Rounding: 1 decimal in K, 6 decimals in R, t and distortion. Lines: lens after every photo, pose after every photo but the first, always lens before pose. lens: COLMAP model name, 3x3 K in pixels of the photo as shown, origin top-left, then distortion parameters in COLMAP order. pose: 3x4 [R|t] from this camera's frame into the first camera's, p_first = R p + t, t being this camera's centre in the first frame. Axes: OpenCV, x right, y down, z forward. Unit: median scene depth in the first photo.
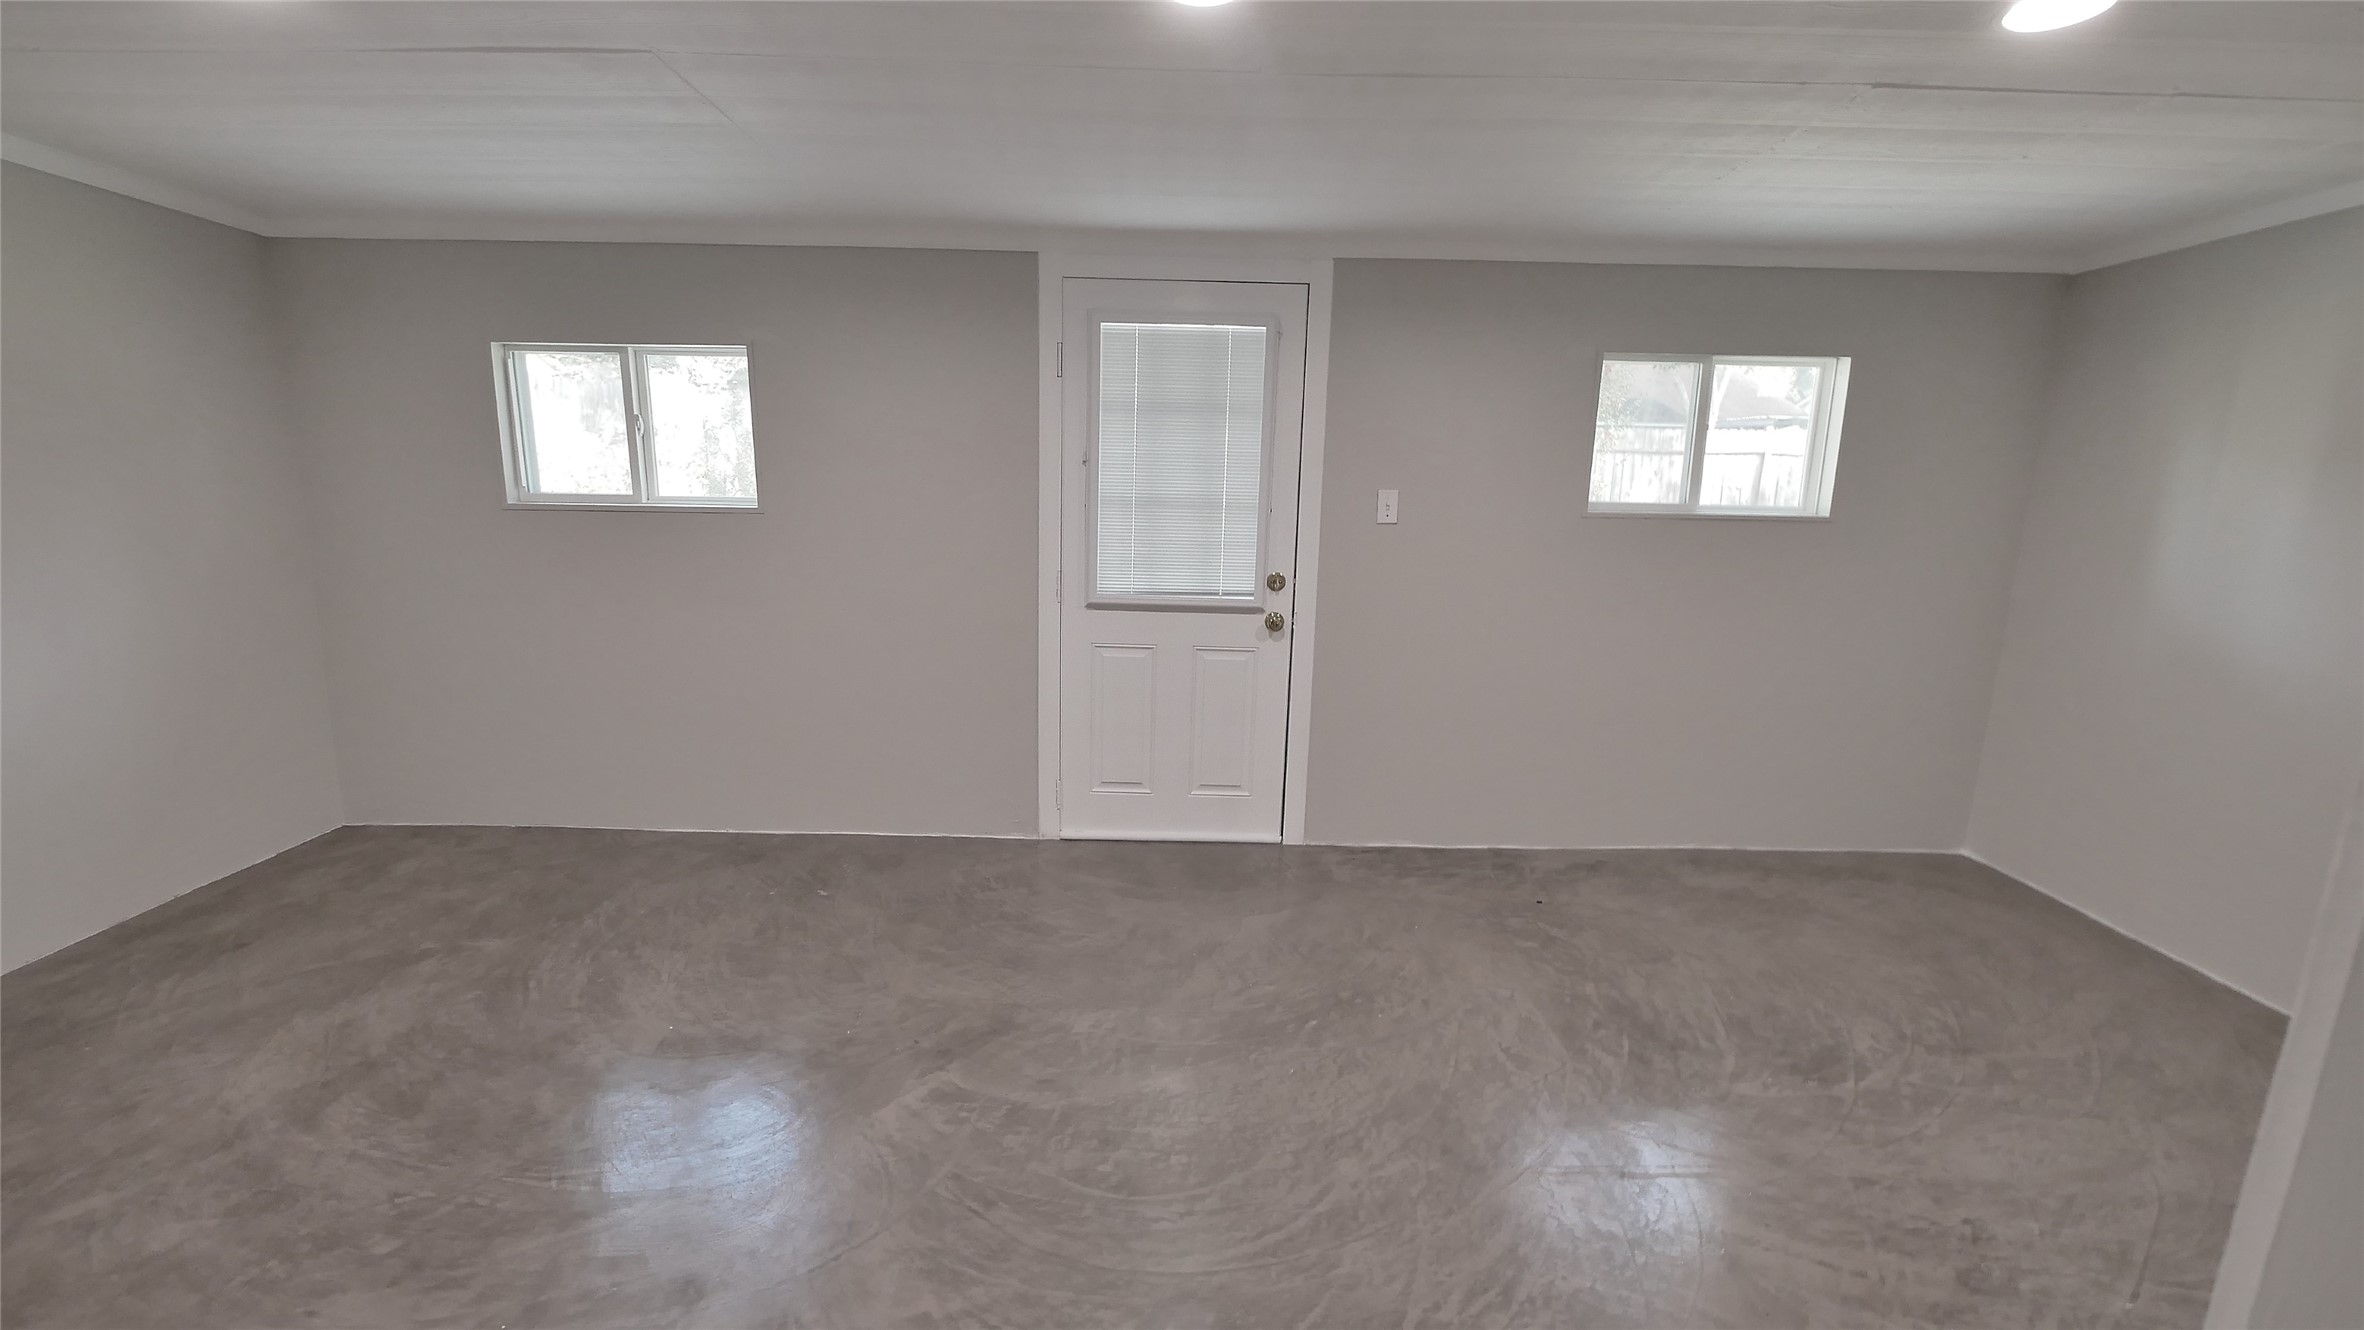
lens RADIAL K [[972.7, 0, 1182.8], [0, 972.7, 630.4], [0, 0, 1]] dist [-0.003402, -0.000271]
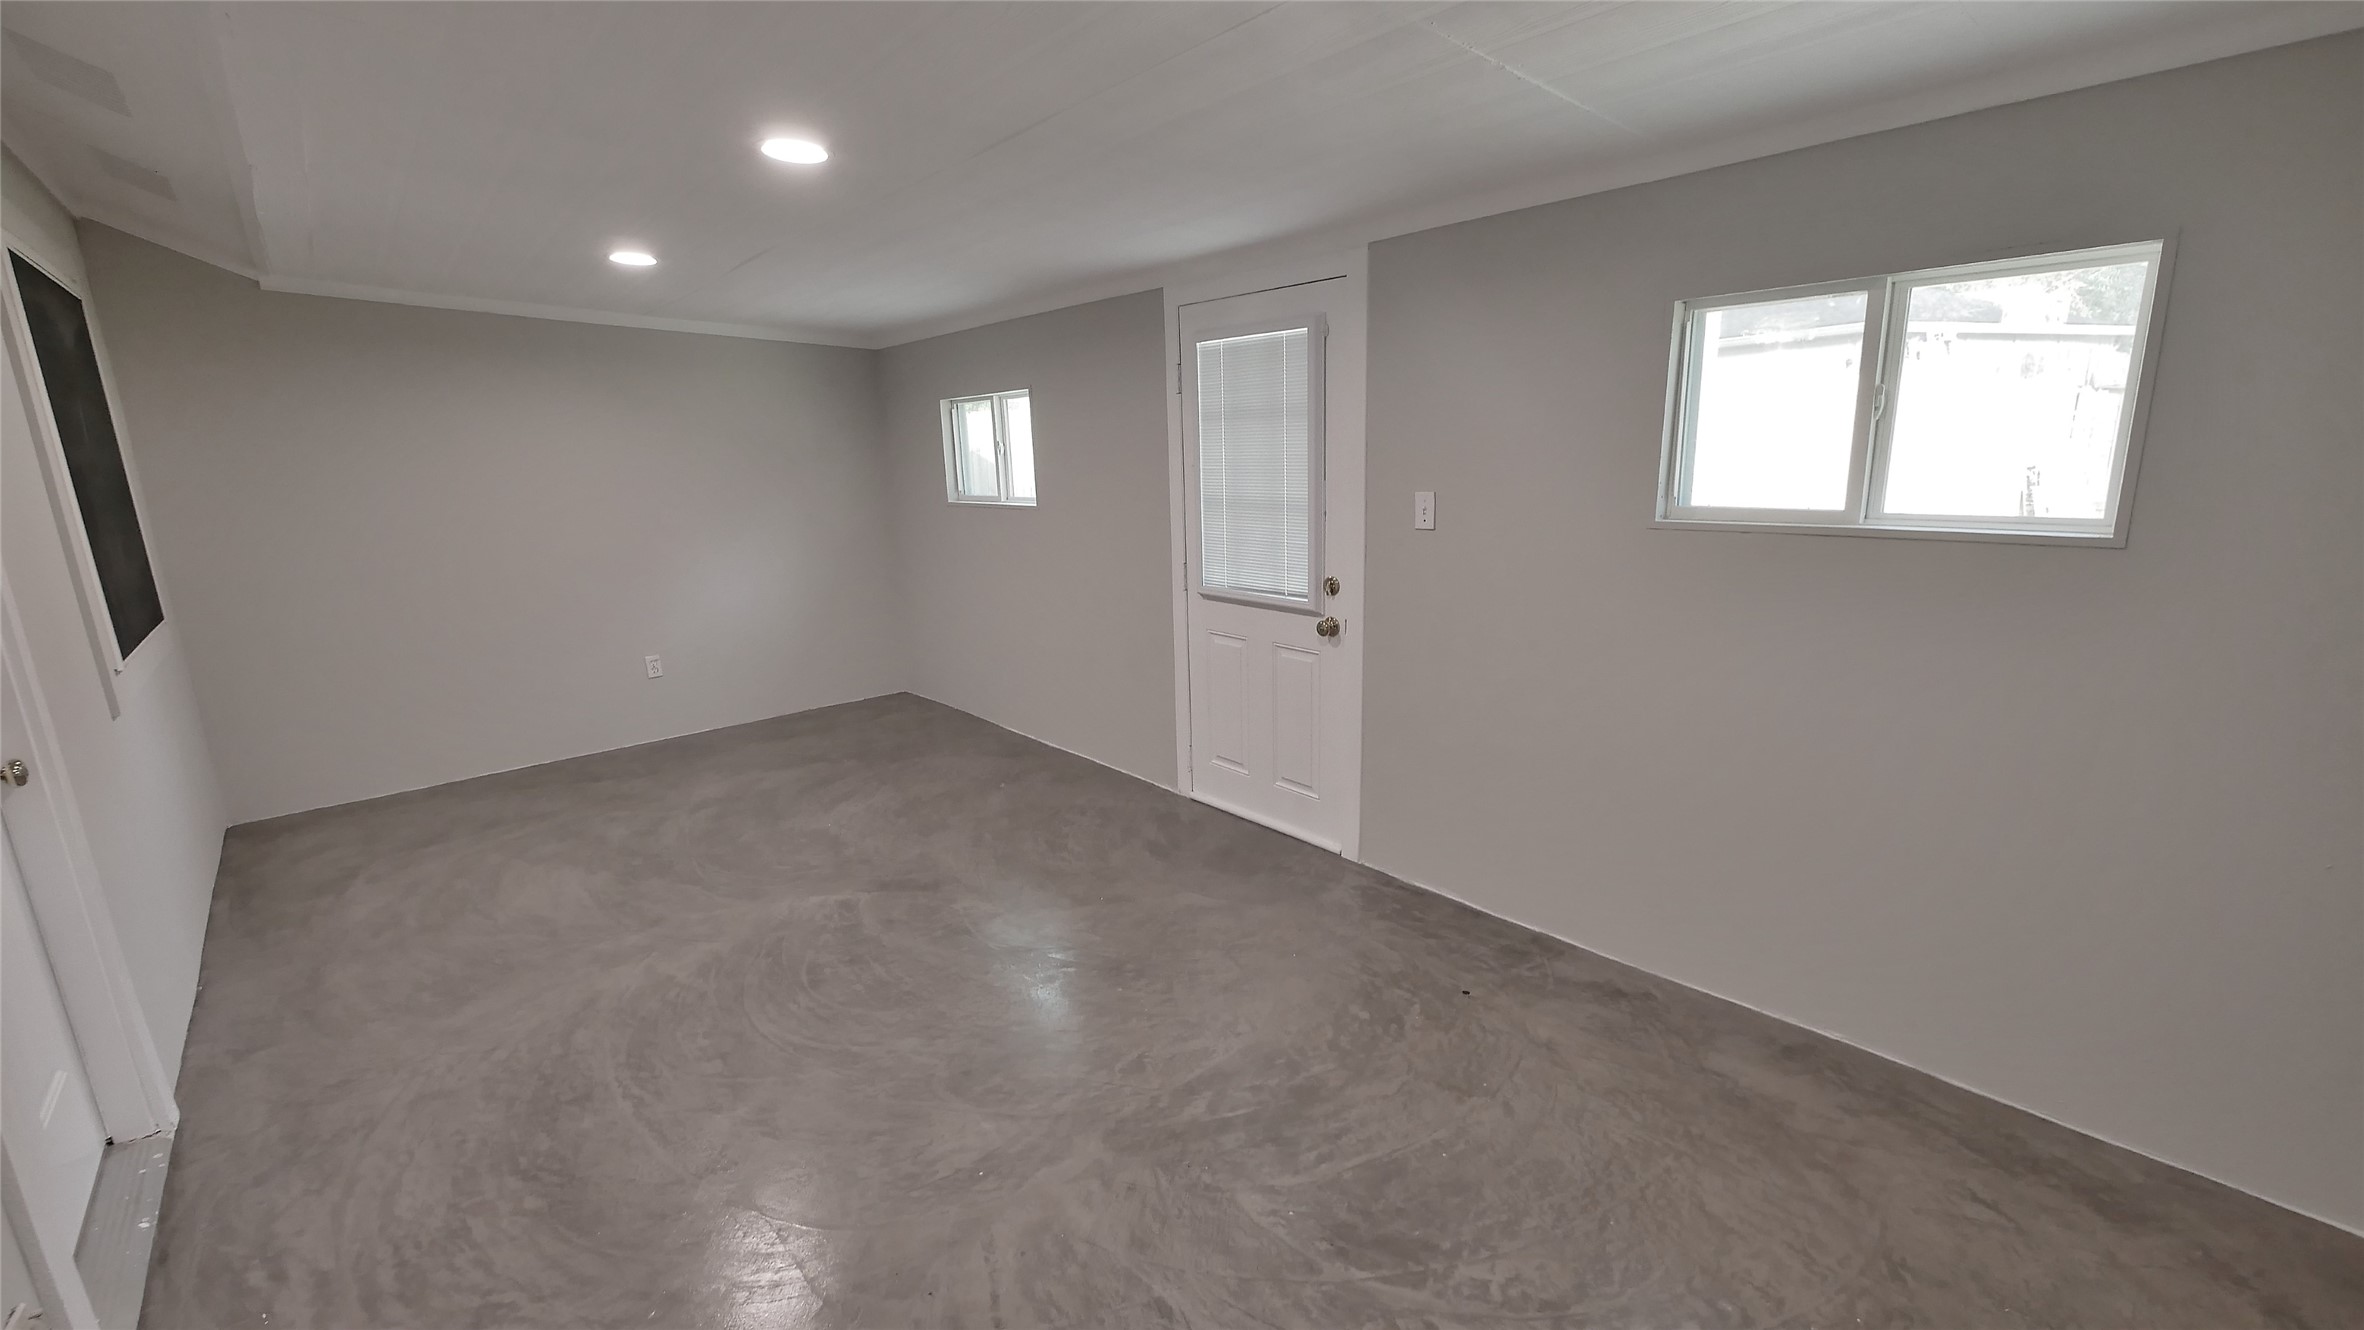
lens RADIAL K [[979.1, 0, 1175.4], [0, 979.1, 644.5], [0, 0, 1]] dist [-0.002353, -0.000148]
pose [[0.644914, 0.115476, -0.755481, 0.770860], [-0.088385, 0.993156, 0.076355, -0.055068], [0.759127, 0.017530, 0.650706, 0.251877]]
